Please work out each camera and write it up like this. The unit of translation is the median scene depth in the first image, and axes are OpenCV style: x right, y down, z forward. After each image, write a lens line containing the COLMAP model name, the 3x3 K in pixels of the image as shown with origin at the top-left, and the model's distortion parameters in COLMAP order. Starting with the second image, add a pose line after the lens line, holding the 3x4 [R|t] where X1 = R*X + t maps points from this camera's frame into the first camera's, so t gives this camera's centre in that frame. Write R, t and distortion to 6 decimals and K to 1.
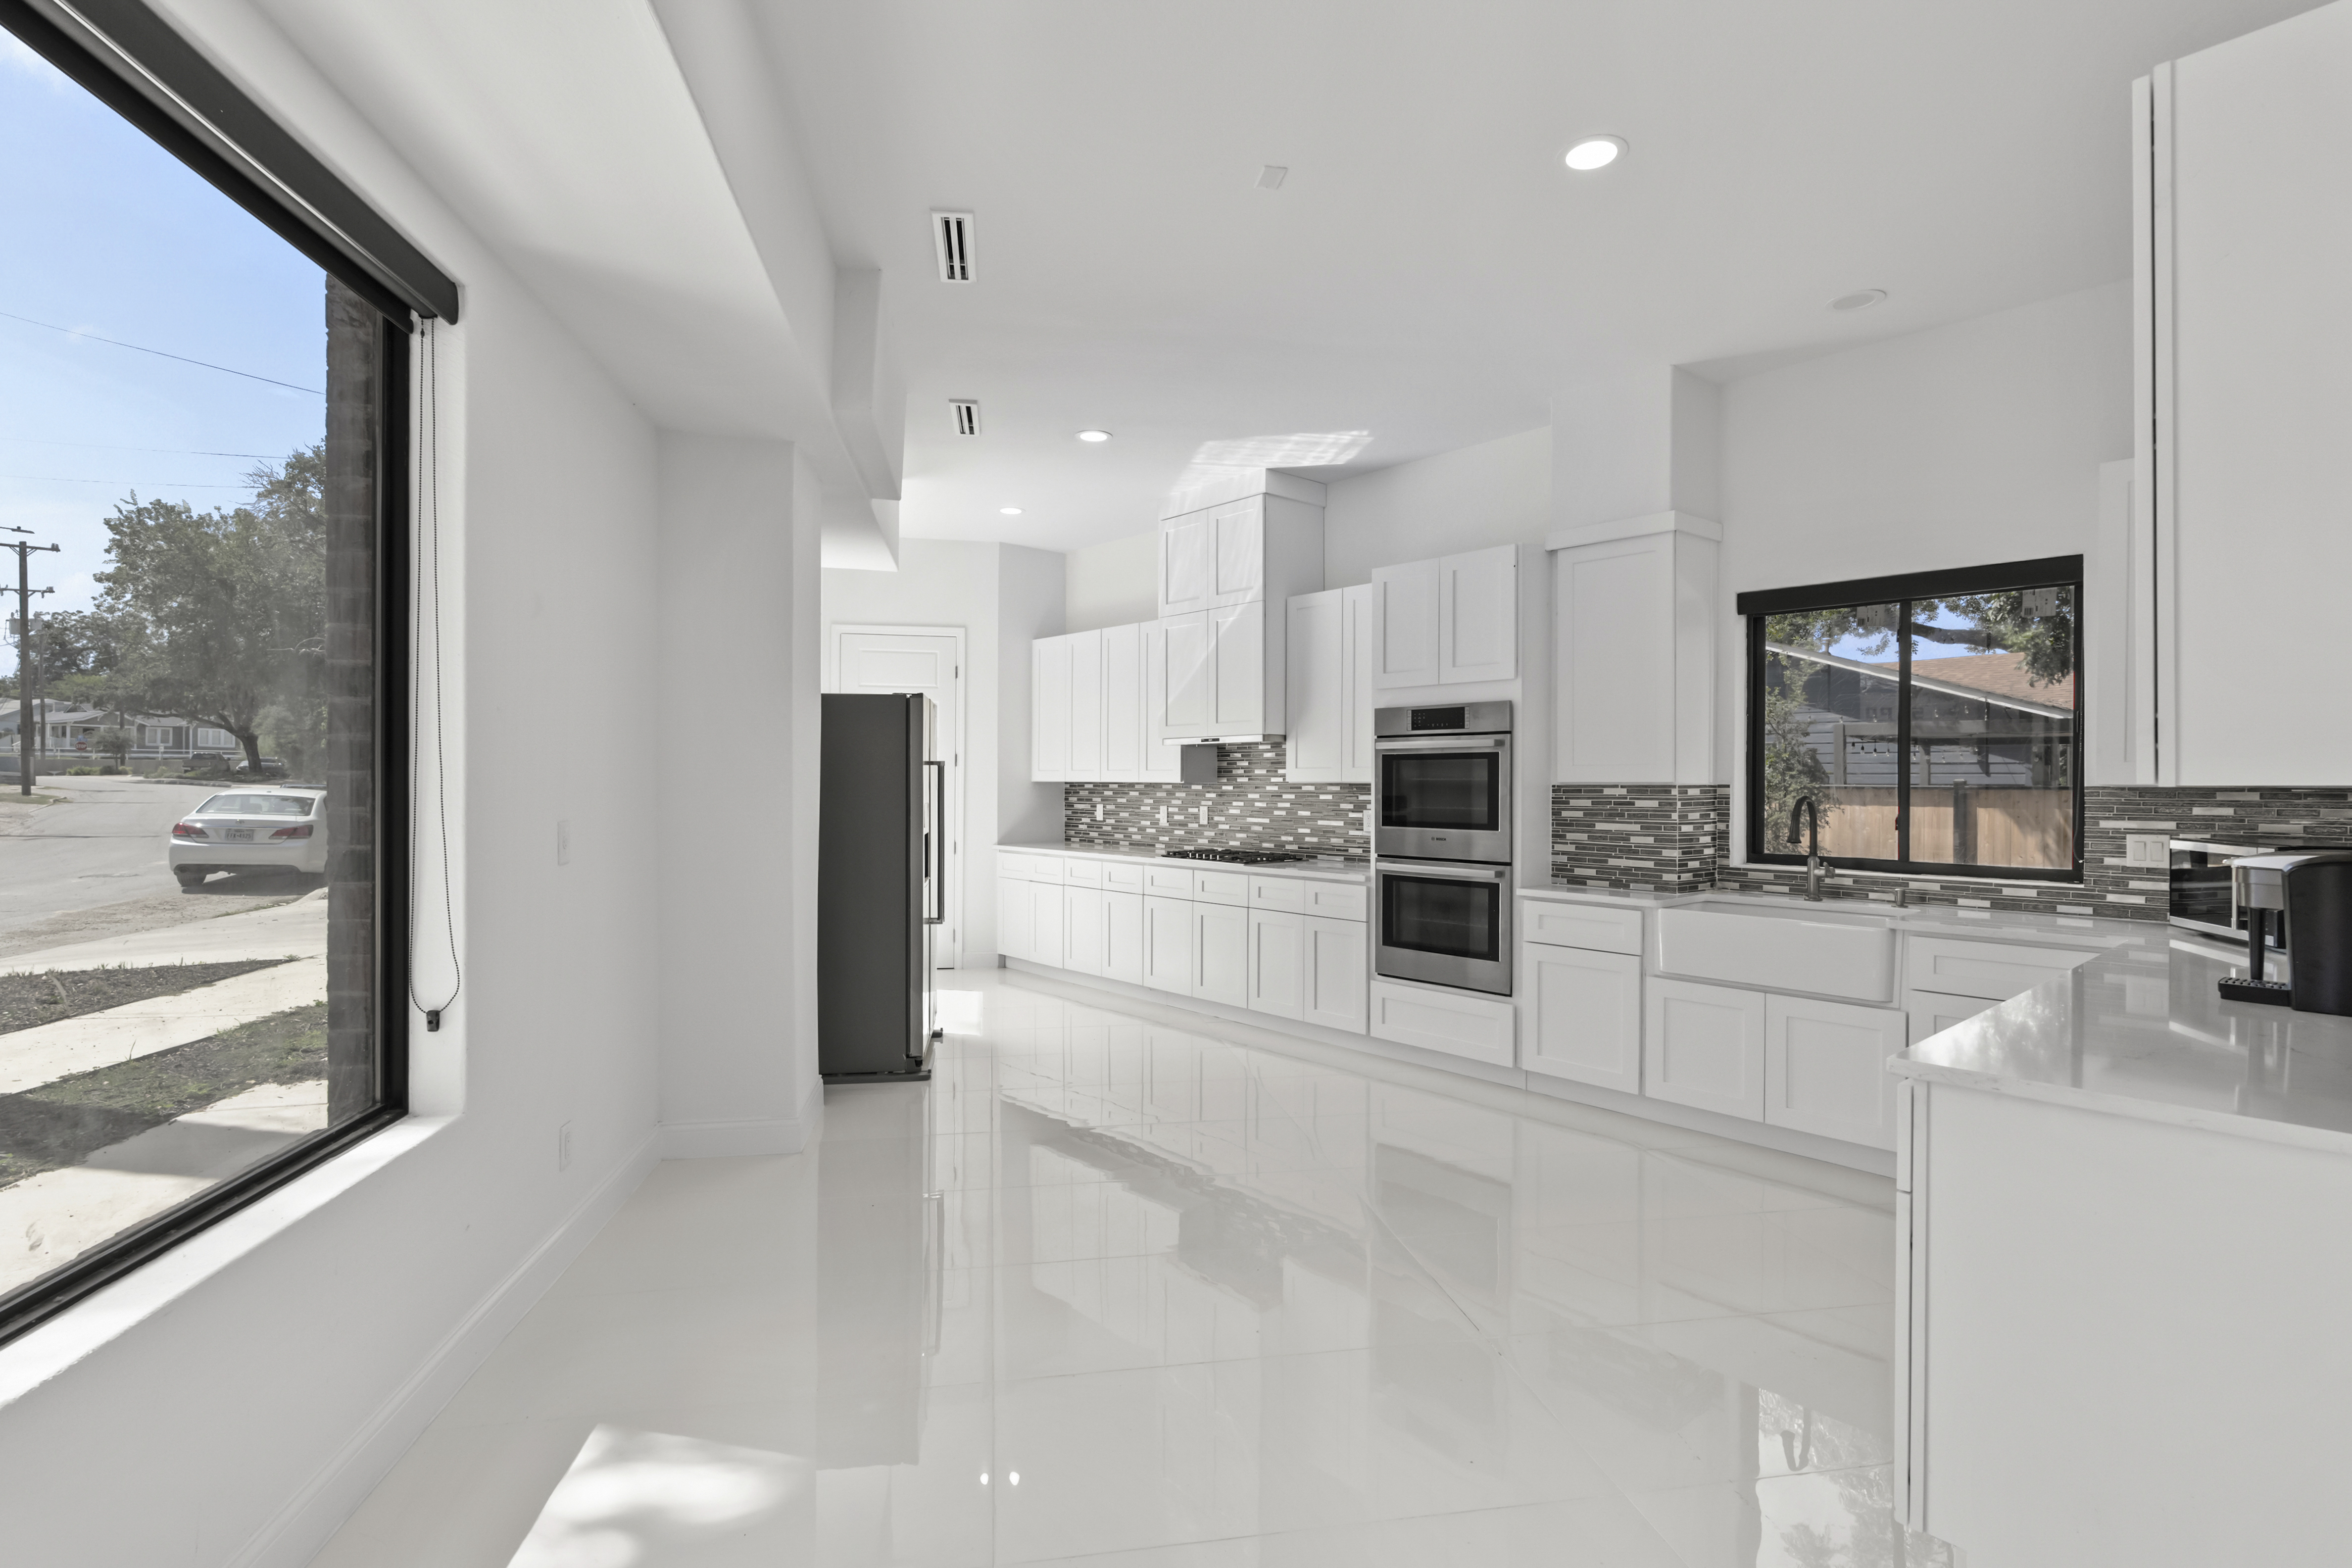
lens RADIAL K [[1097.7, 0, 1180.6], [0, 1097.7, 782.6], [0, 0, 1]] dist [-0.000062, -0.000075]
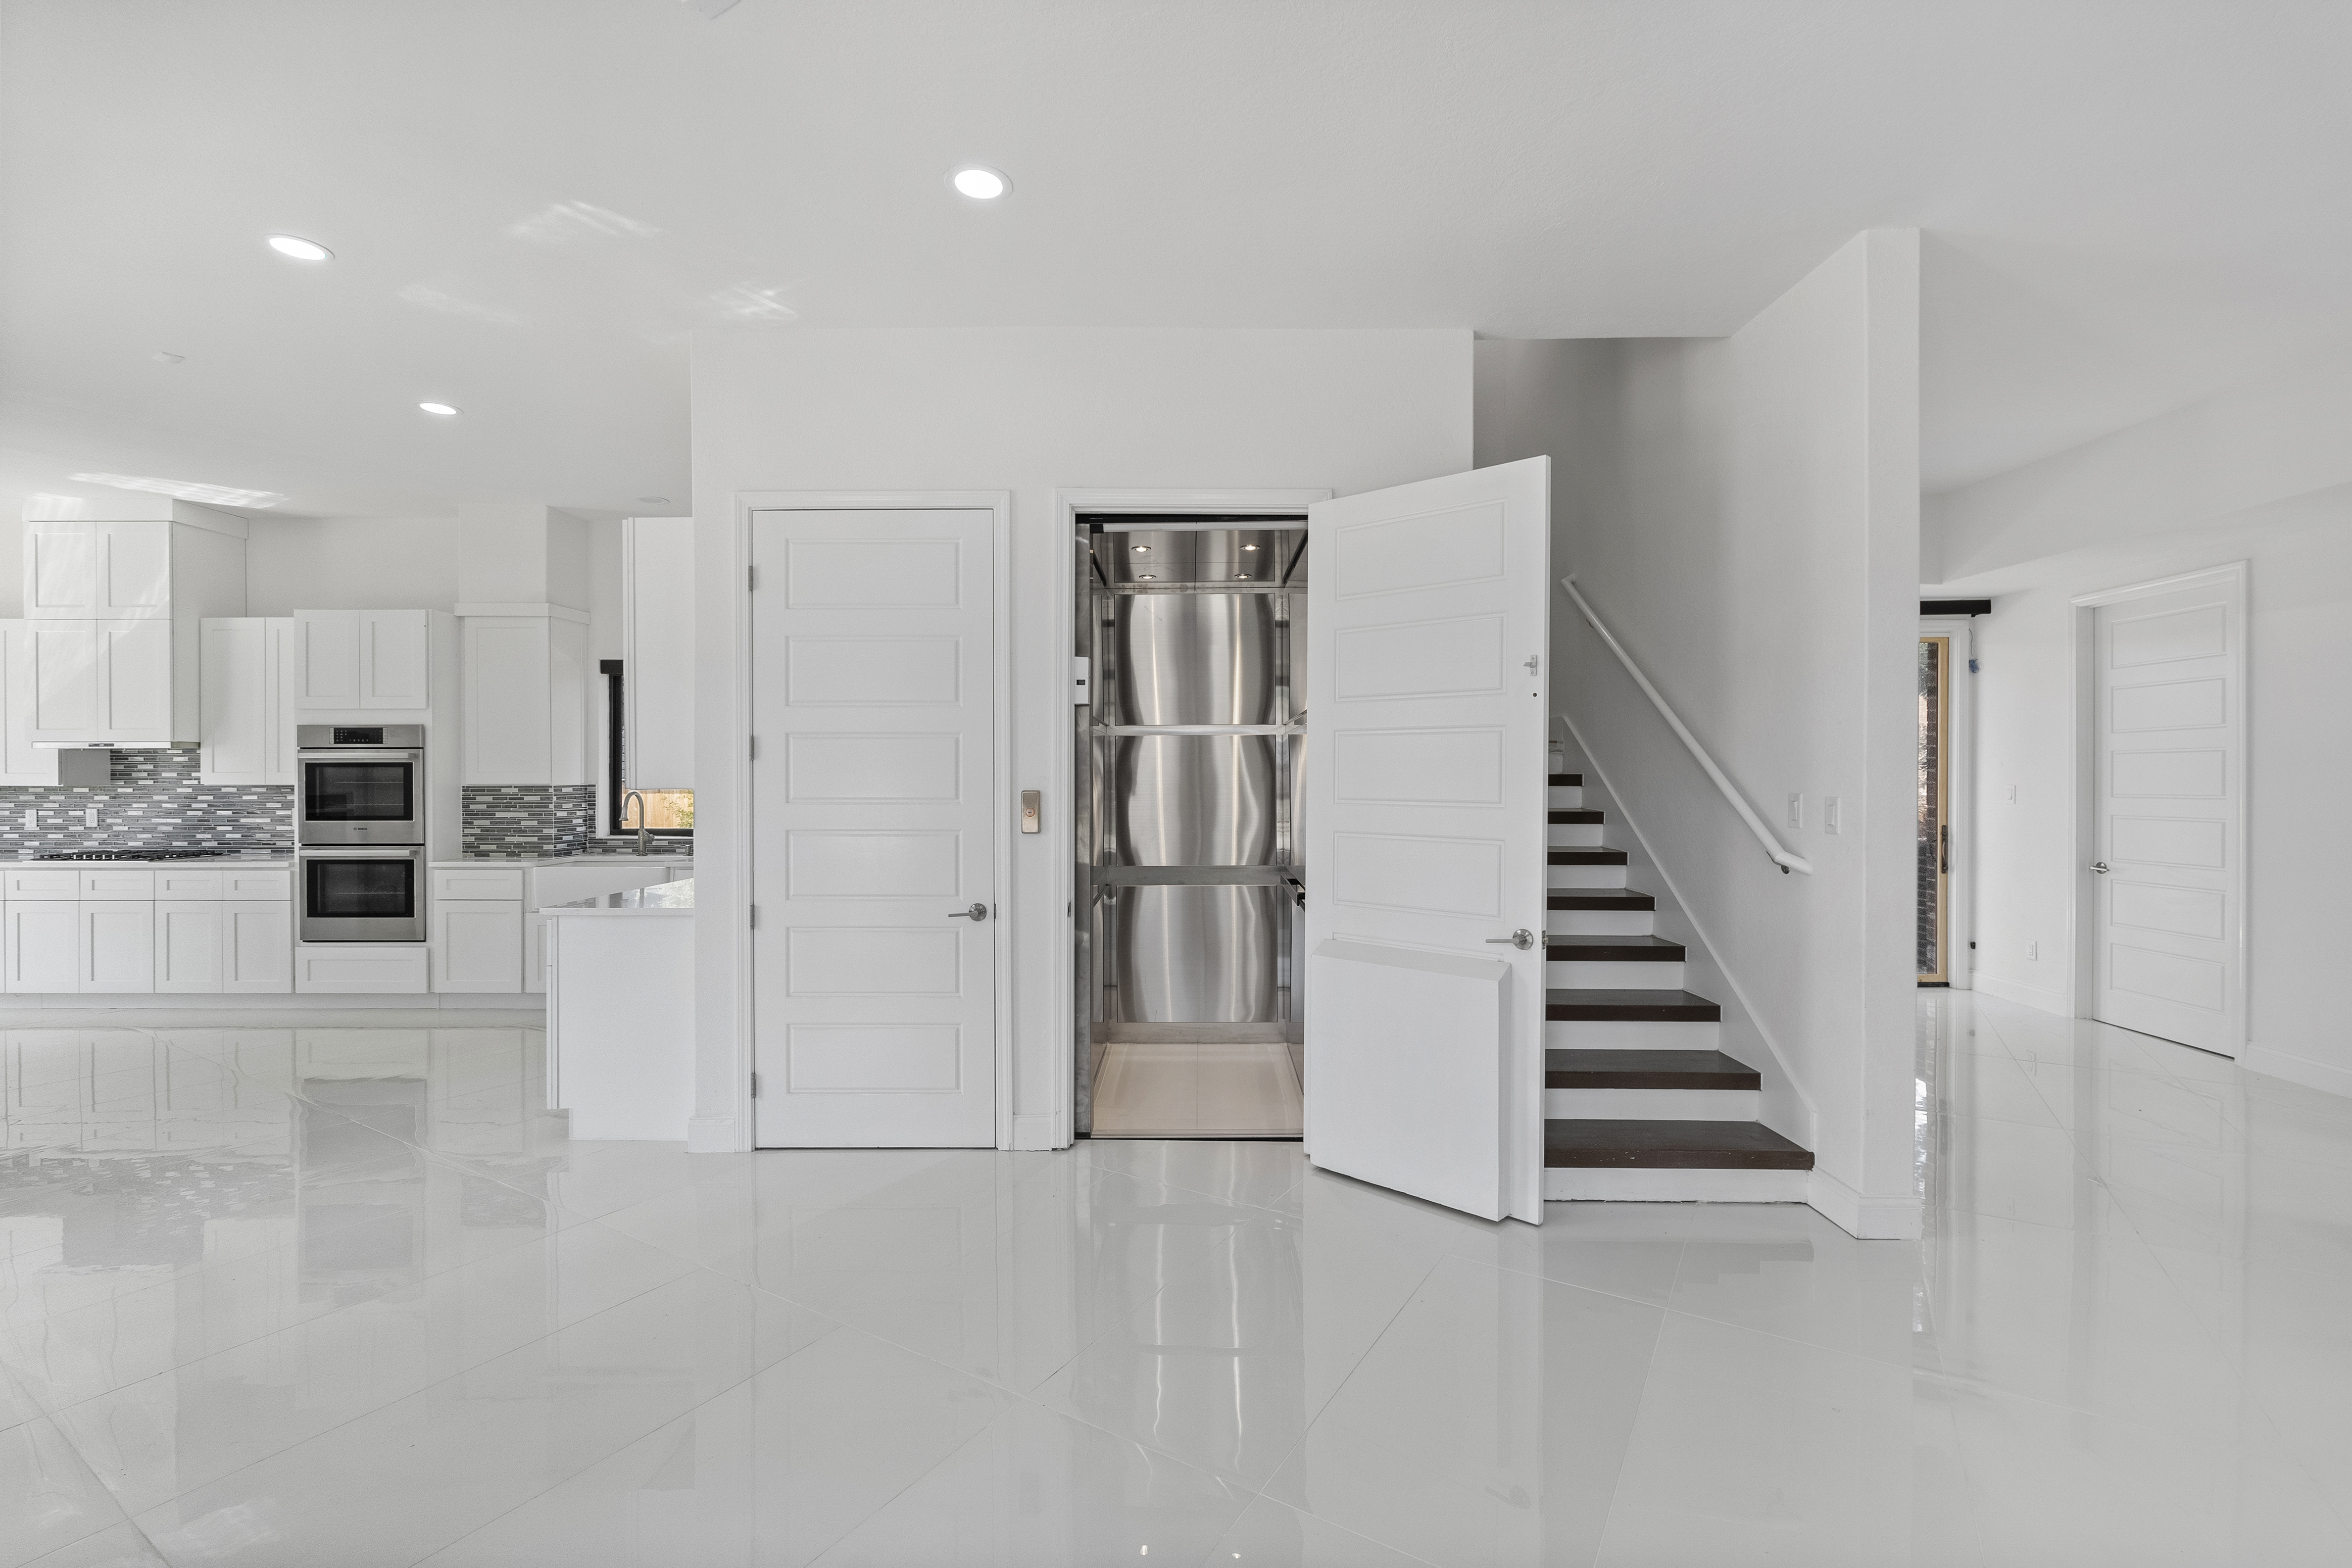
lens RADIAL K [[1103.6, 0, 1262.3], [0, 1103.6, 778.2], [0, 0, 1]] dist [-0.003468, -0.000499]
pose [[0.660744, -0.007253, 0.750576, -0.033849], [0.003797, 0.999973, 0.006320, -0.011749], [-0.750602, -0.001326, 0.660754, -0.627018]]
